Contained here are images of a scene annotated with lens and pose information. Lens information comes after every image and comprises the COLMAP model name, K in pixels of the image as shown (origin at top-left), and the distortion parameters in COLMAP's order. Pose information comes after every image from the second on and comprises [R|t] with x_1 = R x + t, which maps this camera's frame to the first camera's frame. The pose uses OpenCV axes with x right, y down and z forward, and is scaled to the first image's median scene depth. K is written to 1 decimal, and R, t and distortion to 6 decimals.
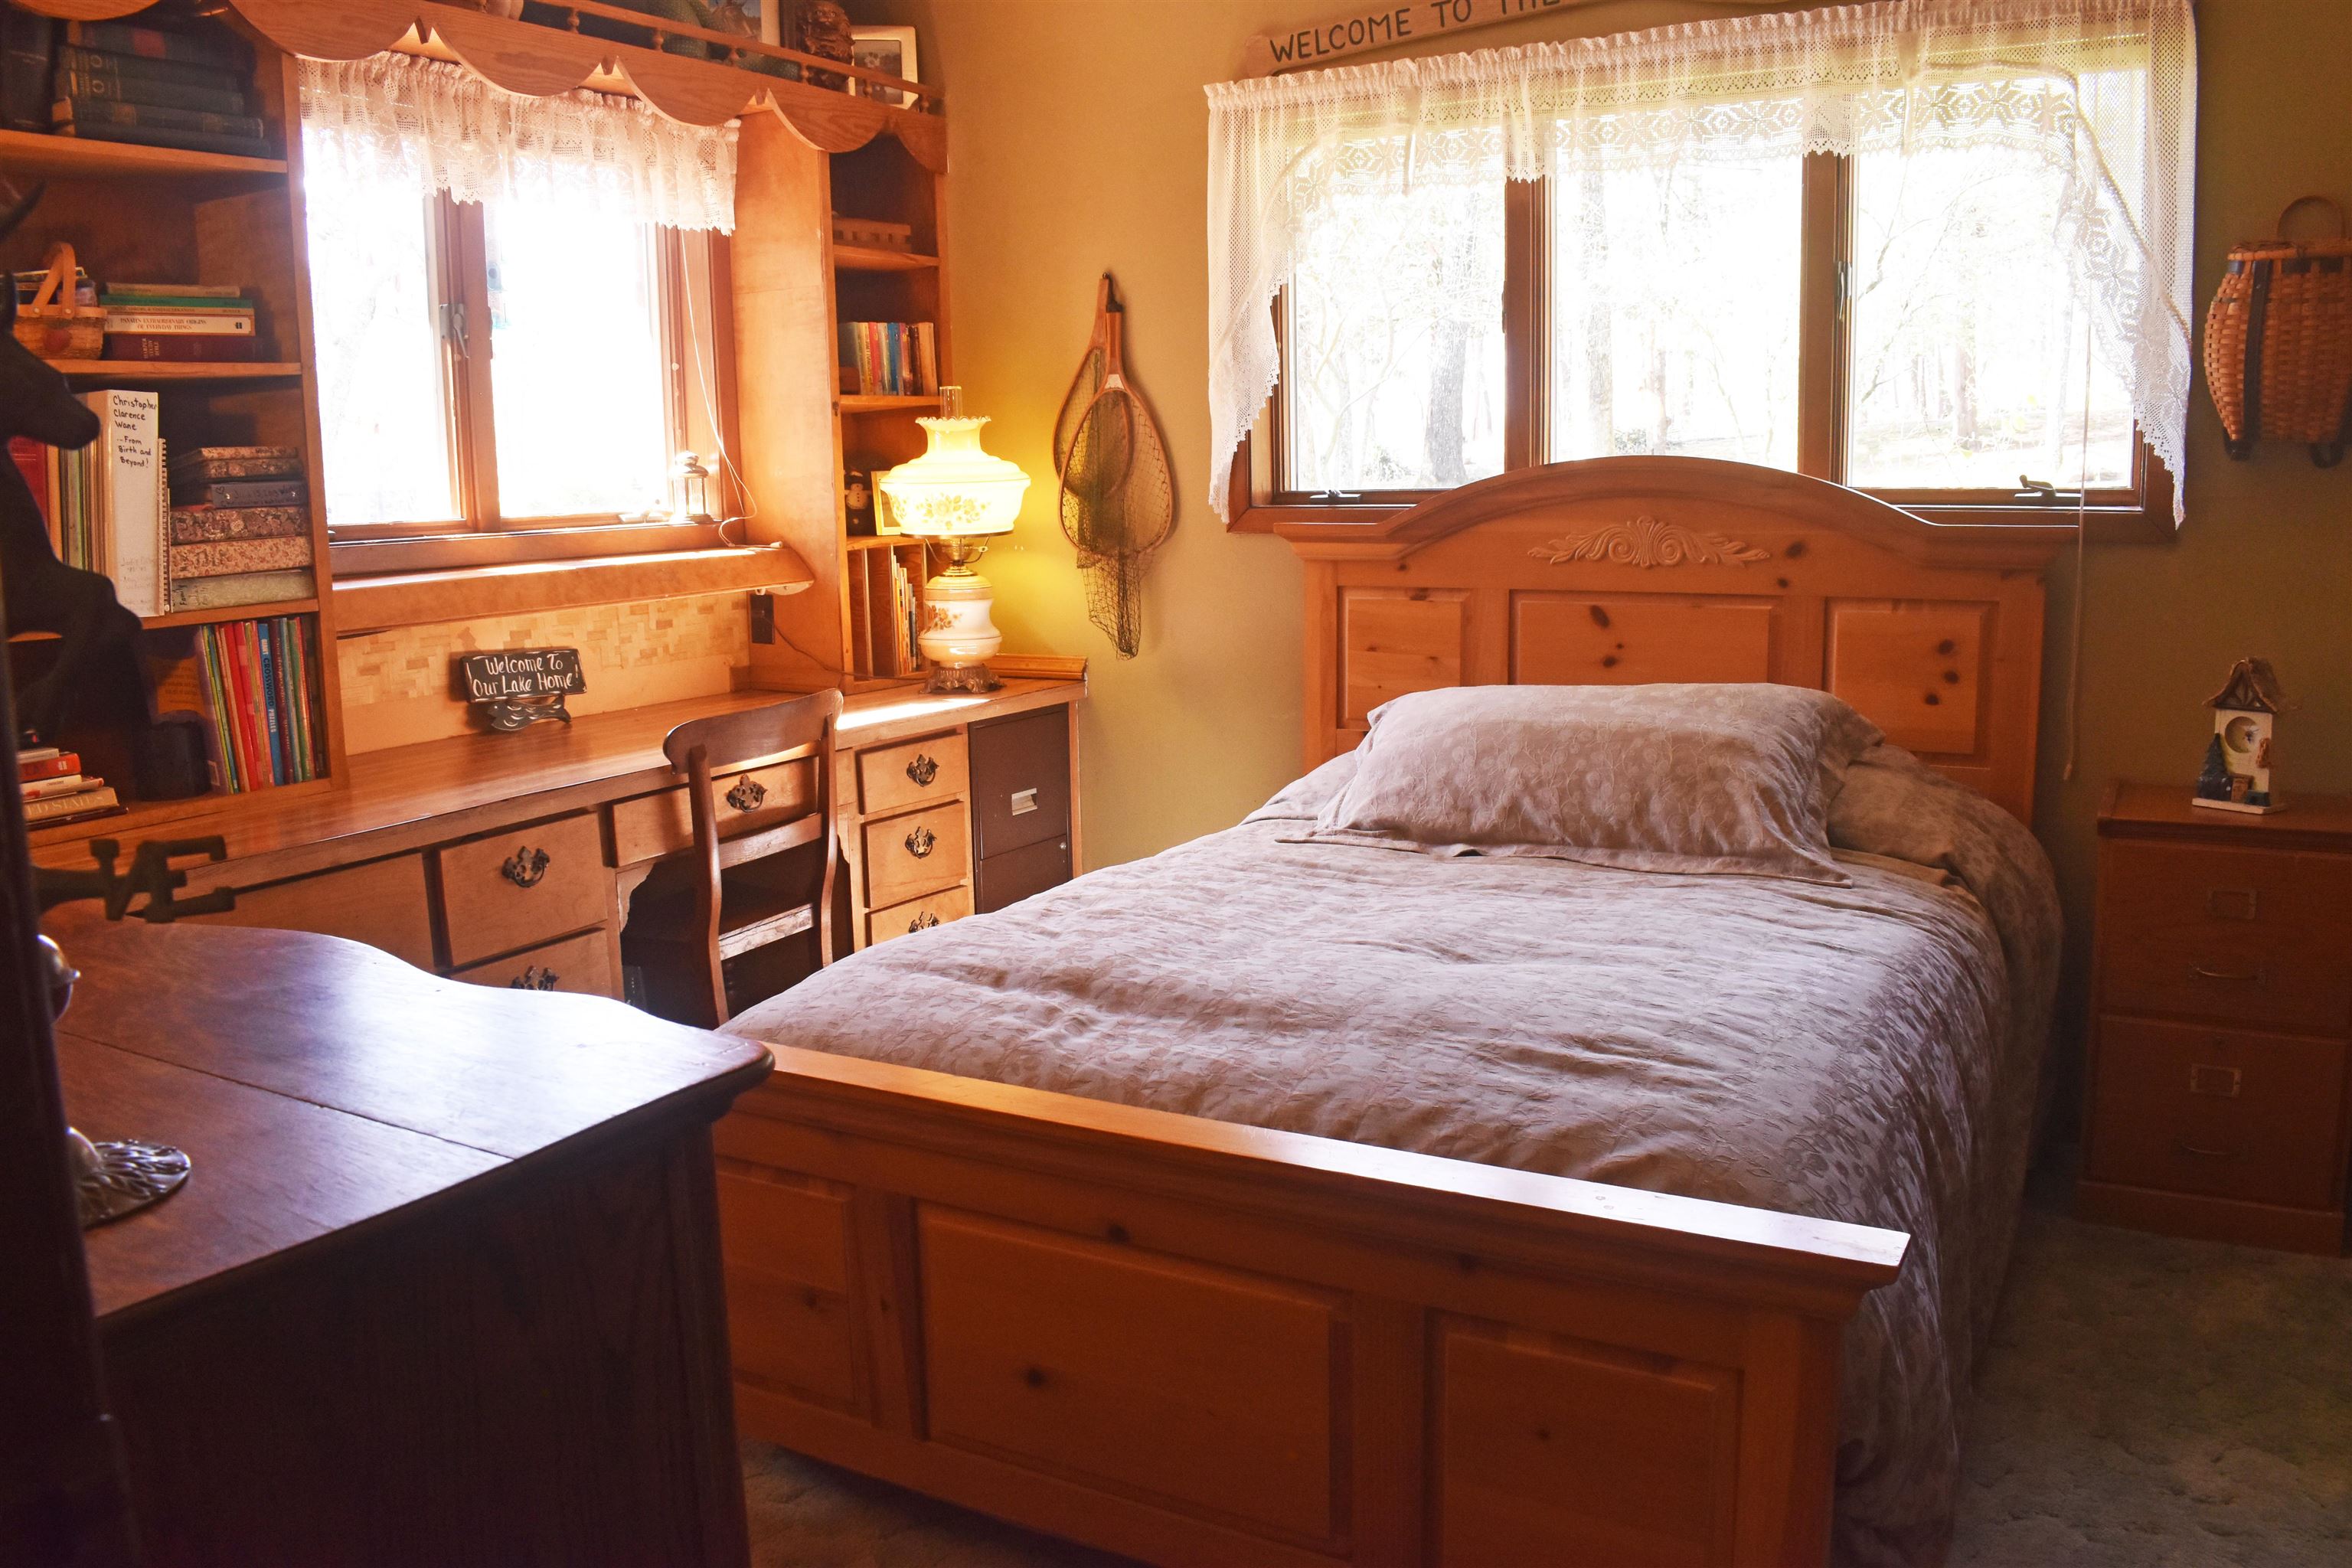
lens RADIAL K [[1833.8, 0, 1173.0], [0, 1833.8, 786.0], [0, 0, 1]] dist [-0.100572, 0.019433]
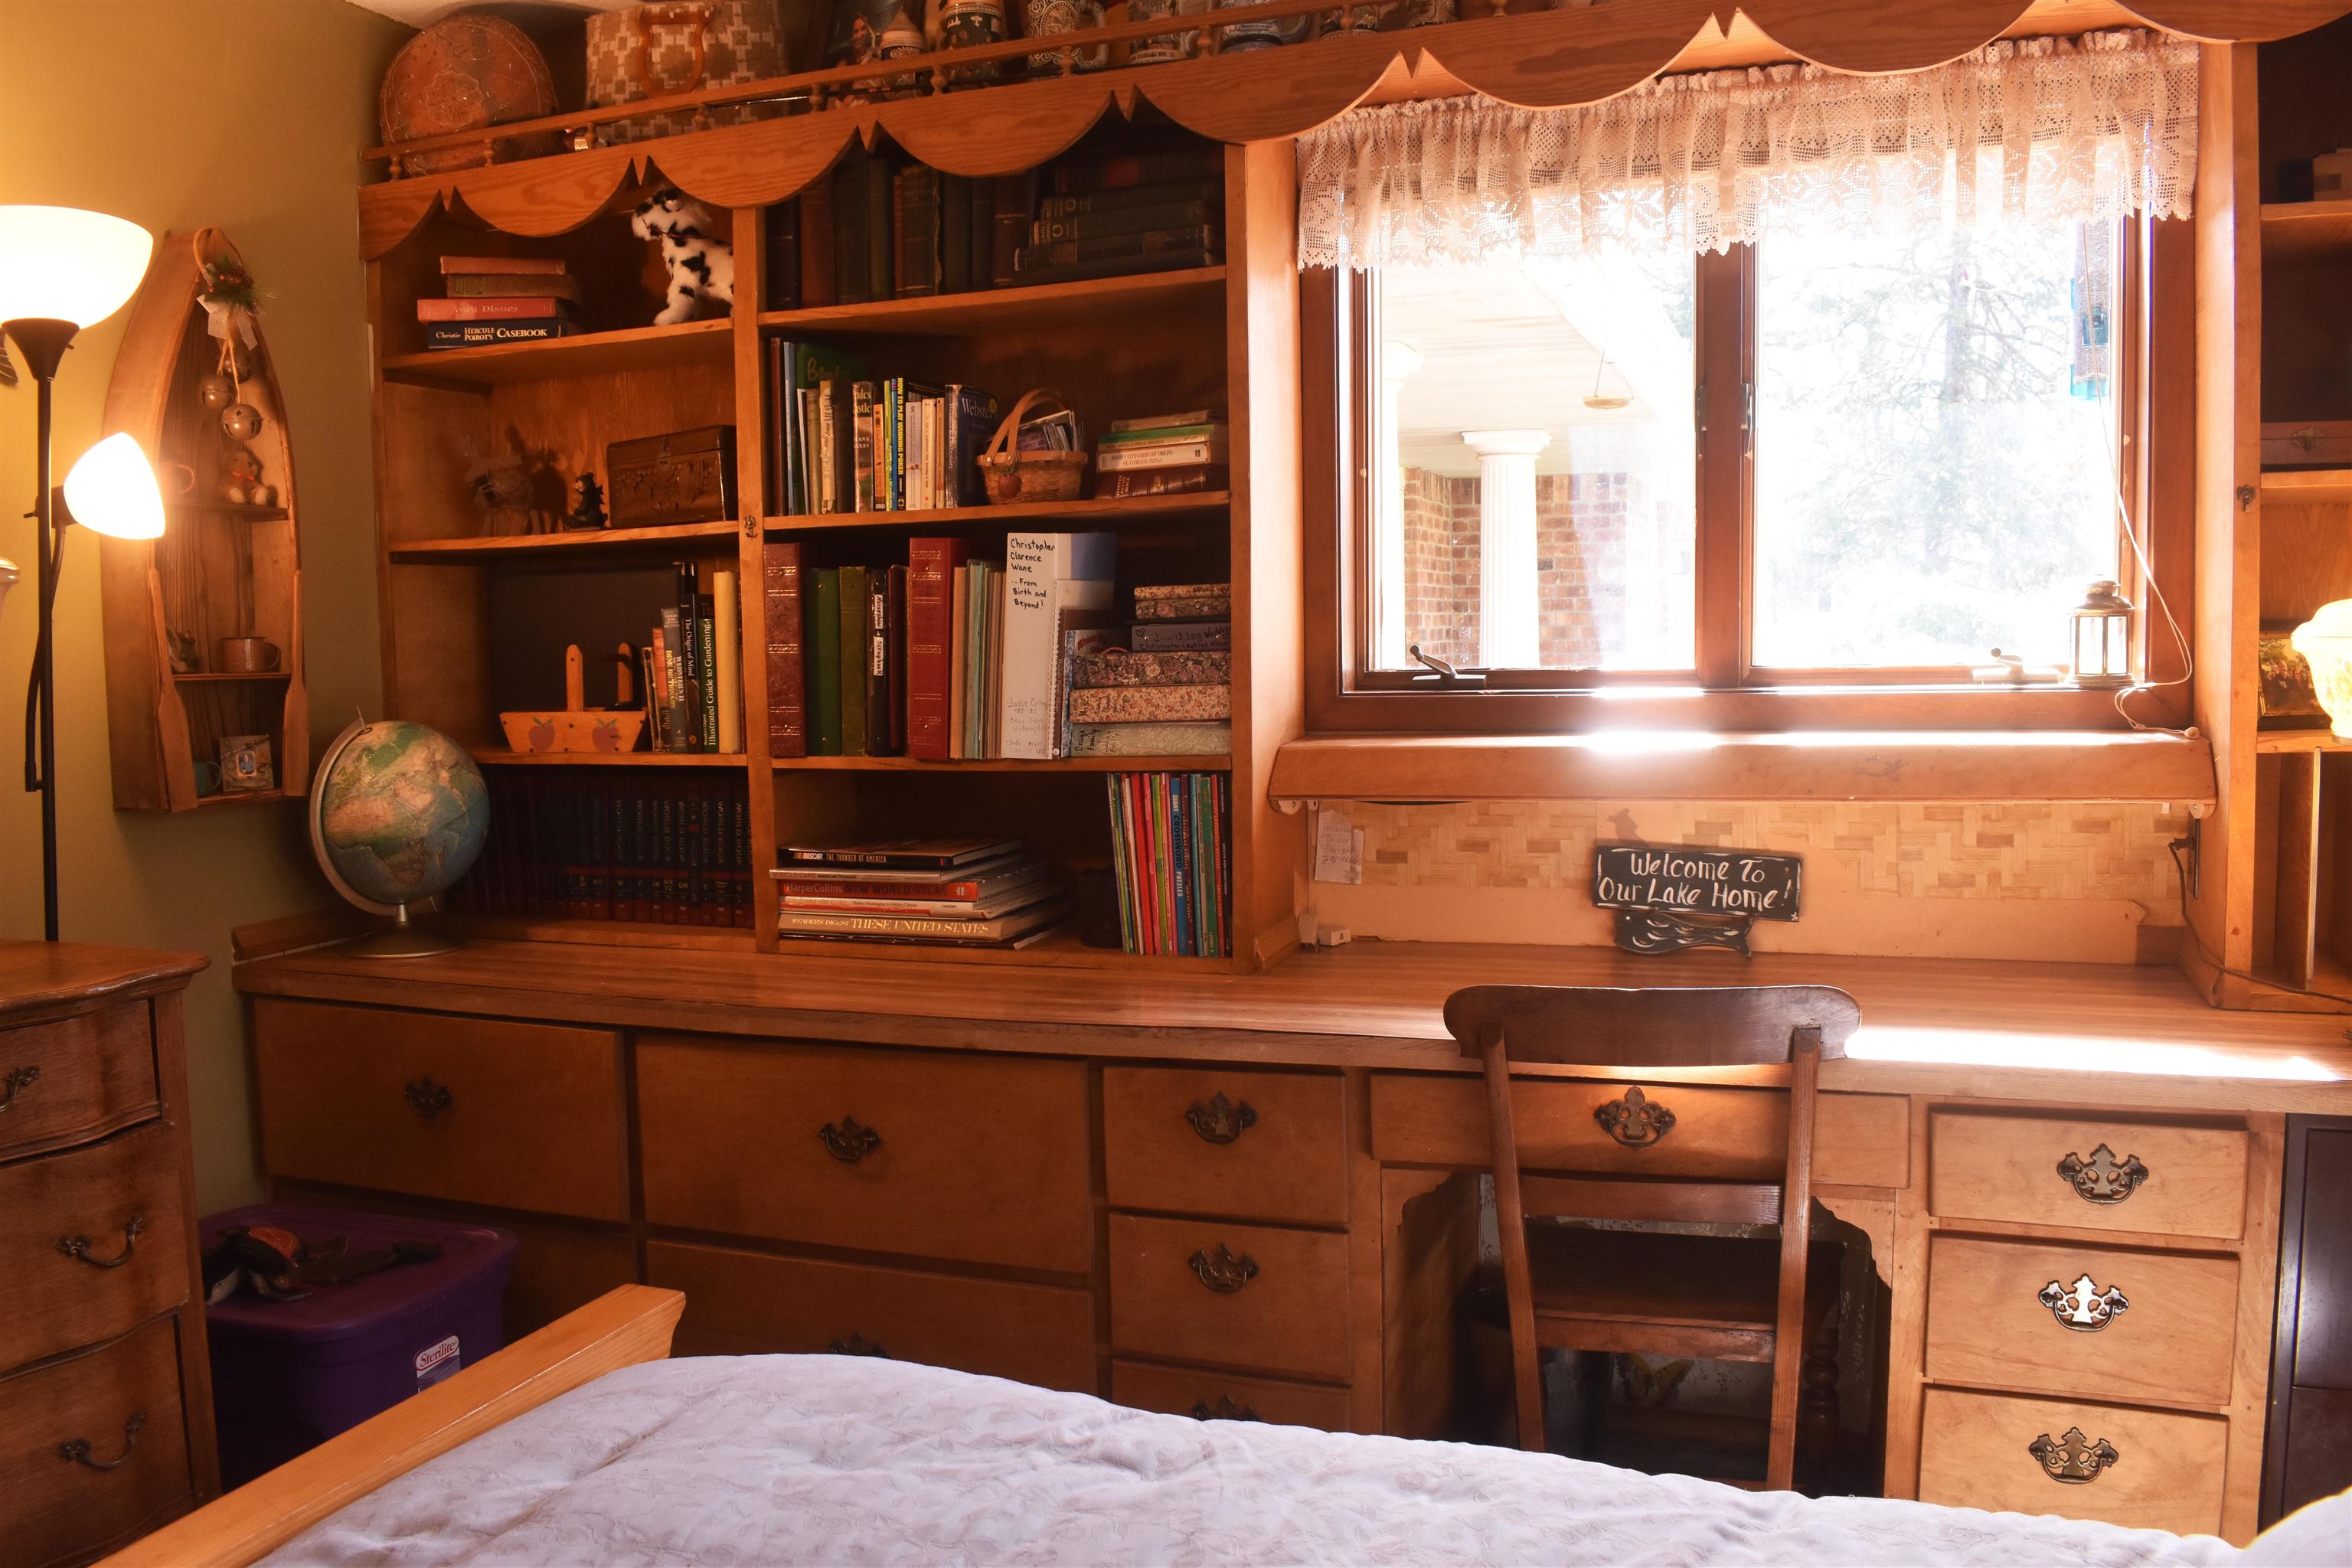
lens RADIAL K [[1833.8, 0, 1173.9], [0, 1833.8, 778.5], [0, 0, 1]] dist [-0.100572, 0.019433]
pose [[0.179633, 0.095186, -0.979118, 0.350460], [-0.148755, 0.986491, 0.068611, -0.132461], [0.972422, 0.133324, 0.191366, 0.701706]]
